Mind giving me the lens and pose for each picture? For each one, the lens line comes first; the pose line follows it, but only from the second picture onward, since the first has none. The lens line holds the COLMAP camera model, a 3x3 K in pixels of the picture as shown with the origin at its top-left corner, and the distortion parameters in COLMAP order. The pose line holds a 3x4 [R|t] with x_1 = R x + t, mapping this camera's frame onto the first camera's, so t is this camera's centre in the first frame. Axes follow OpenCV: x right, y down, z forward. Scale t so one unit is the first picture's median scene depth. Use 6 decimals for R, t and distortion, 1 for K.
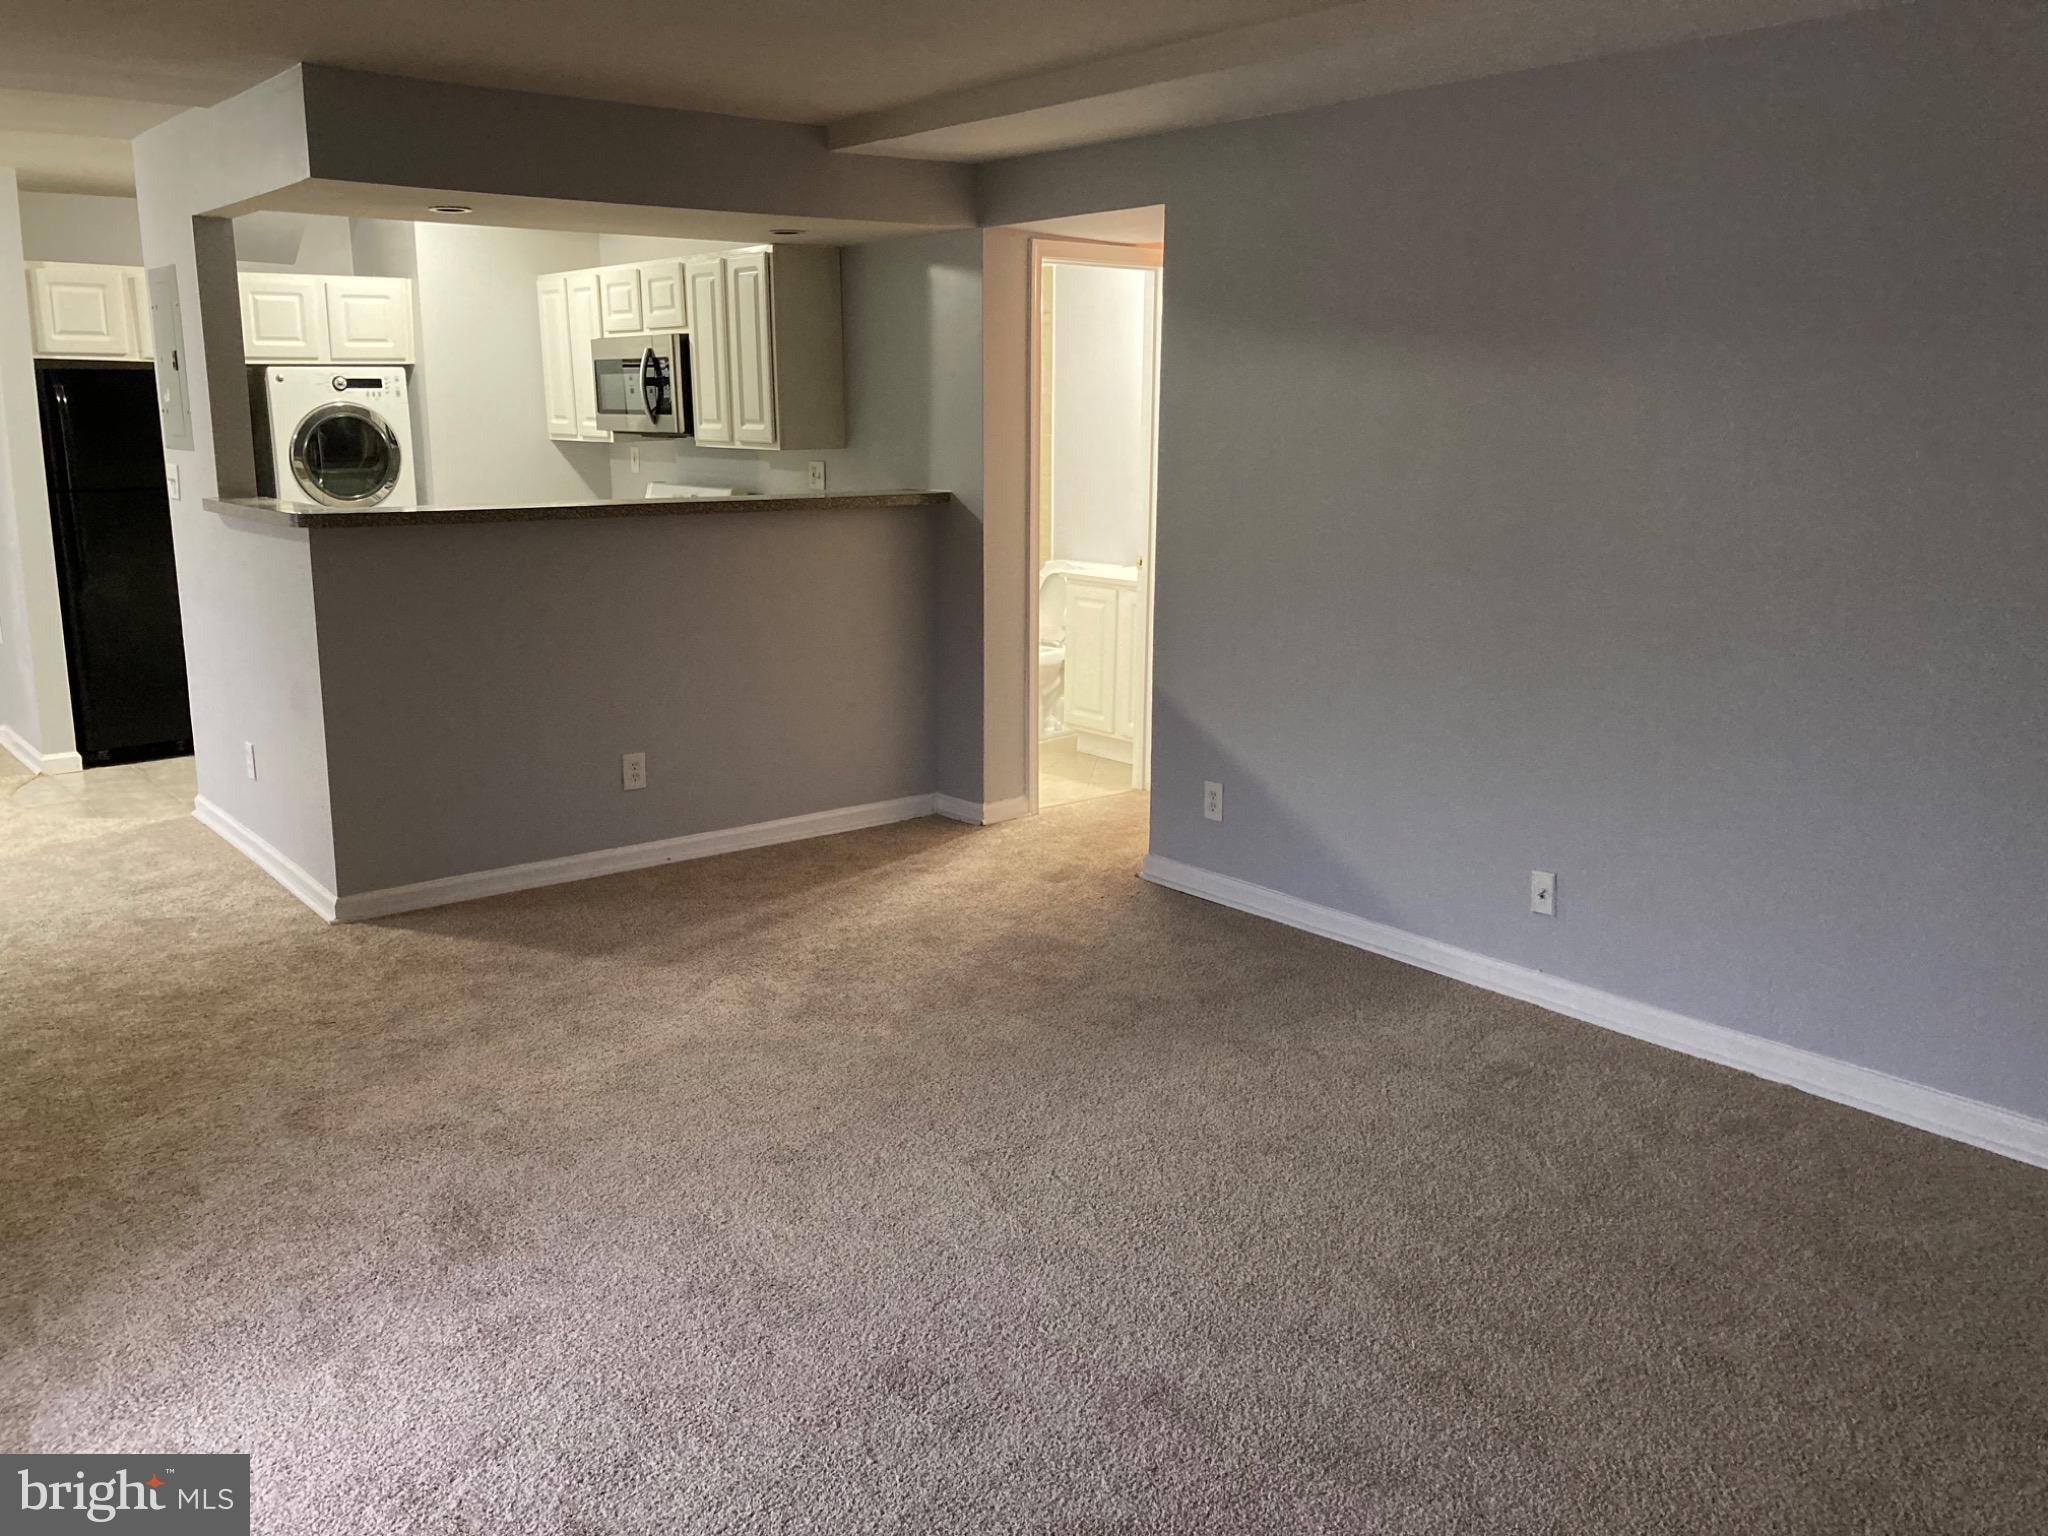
lens RADIAL K [[1659.0, 0, 1033.7], [0, 1659.0, 760.0], [0, 0, 1]] dist [0.005254, 0.005510]
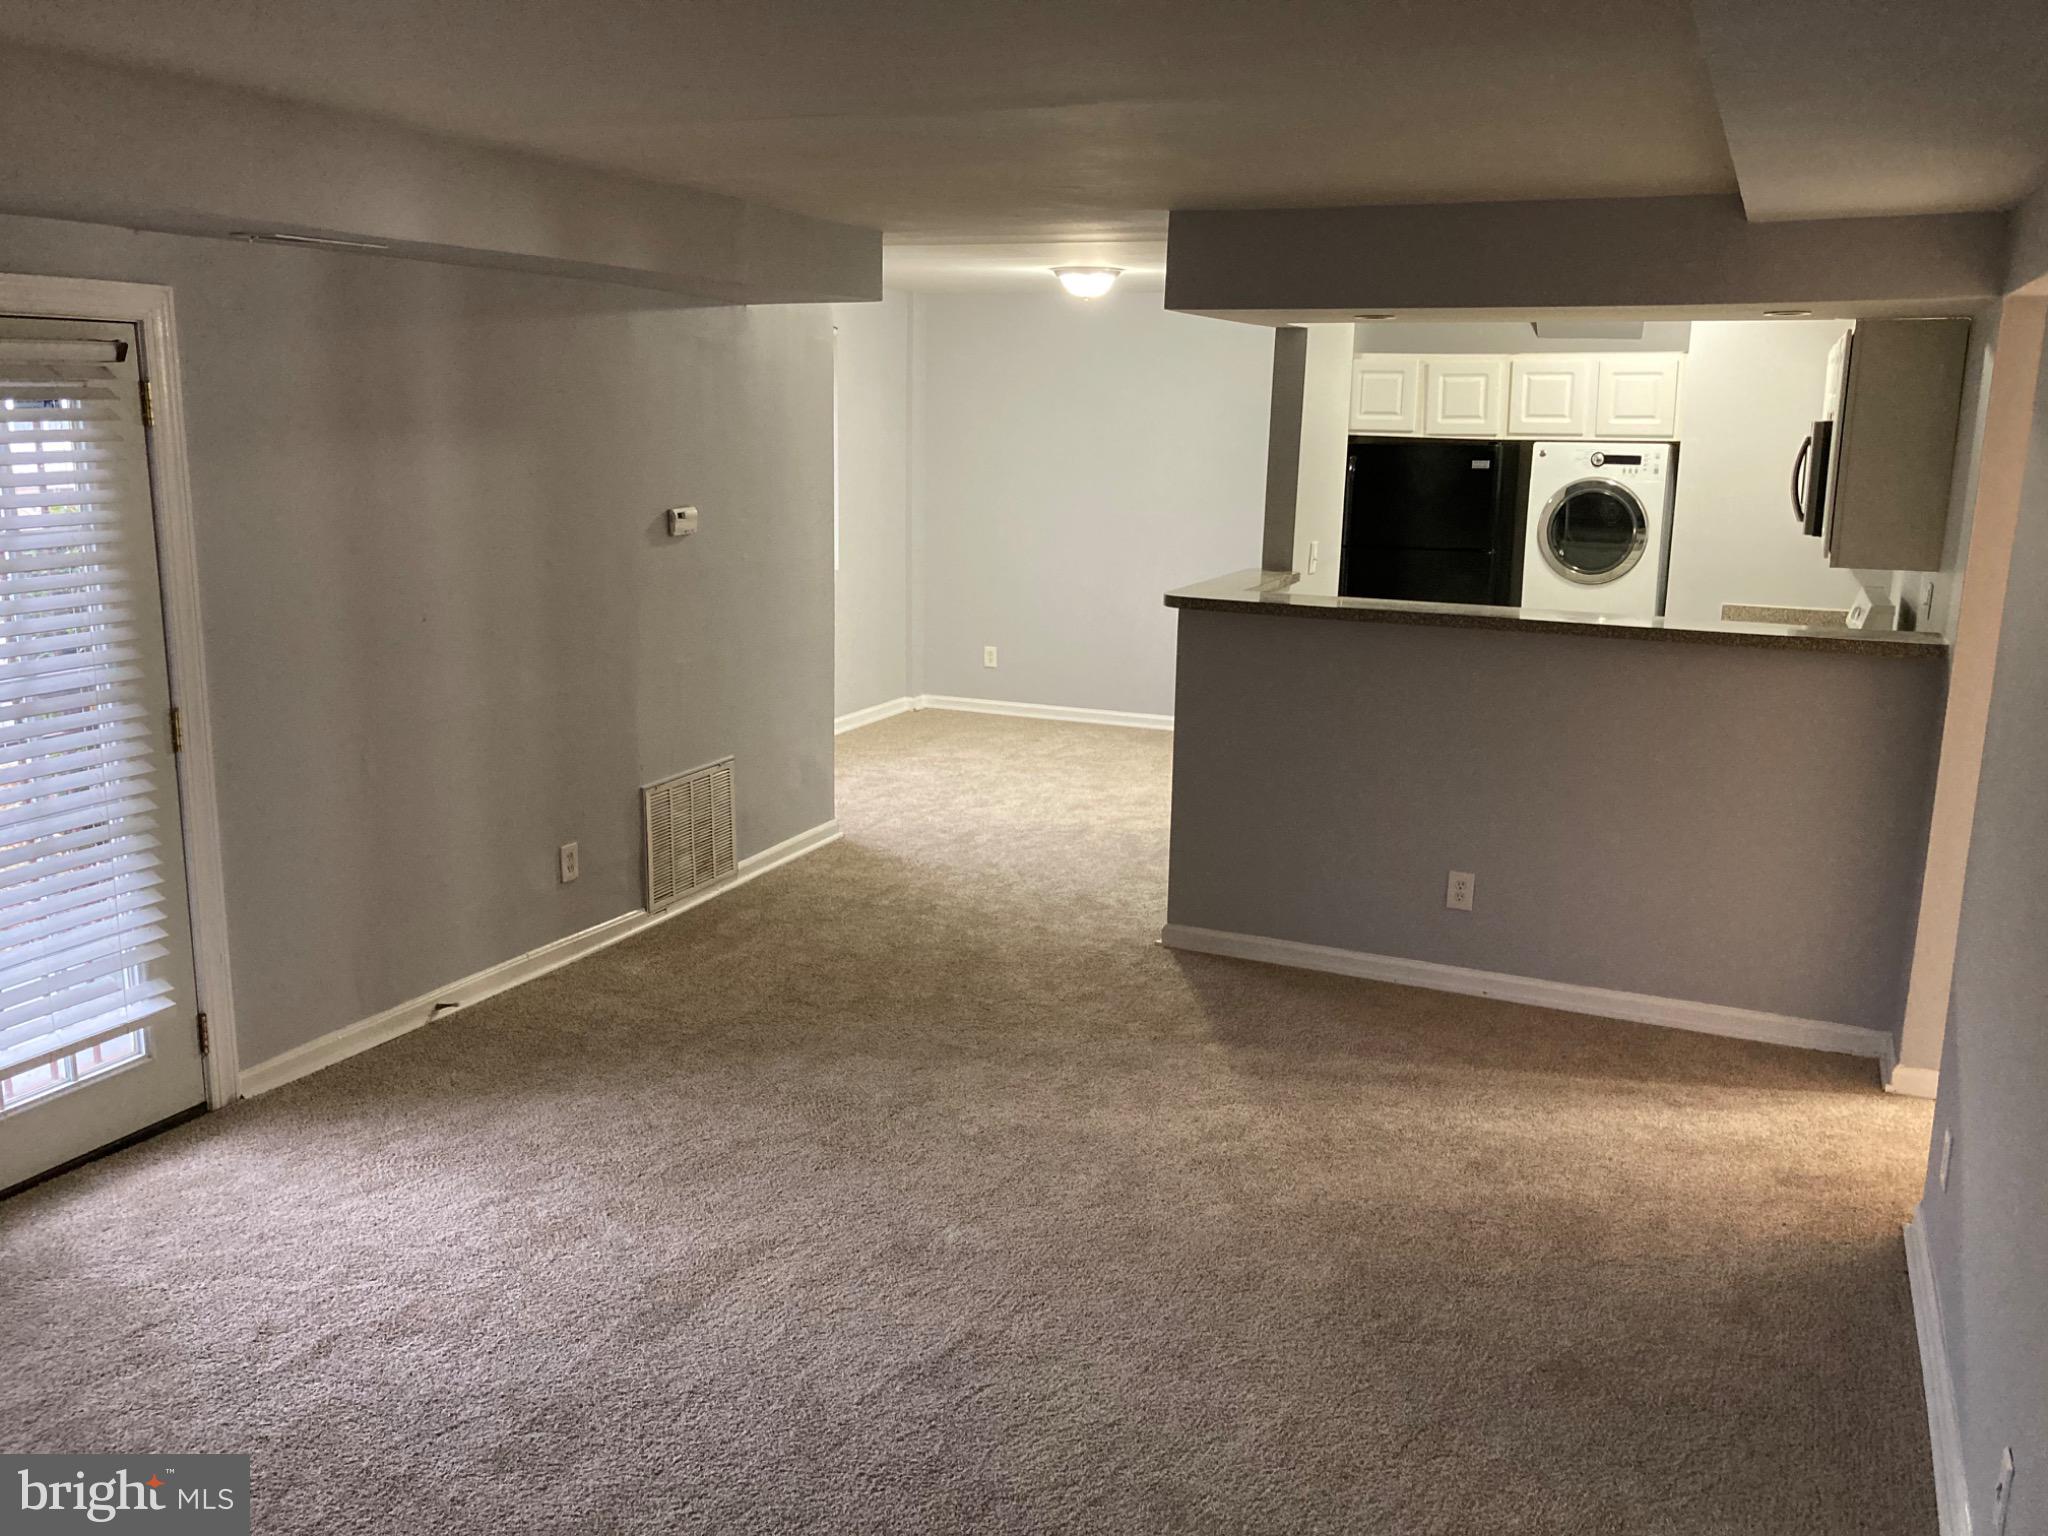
lens RADIAL K [[1659.0, 0, 1033.7], [0, 1659.0, 760.0], [0, 0, 1]] dist [0.005254, 0.005510]
pose [[0.447121, 0.195812, -0.872777, 0.415019], [-0.204521, 0.972276, 0.113360, -0.110542], [0.870778, 0.127816, 0.474773, 0.288809]]
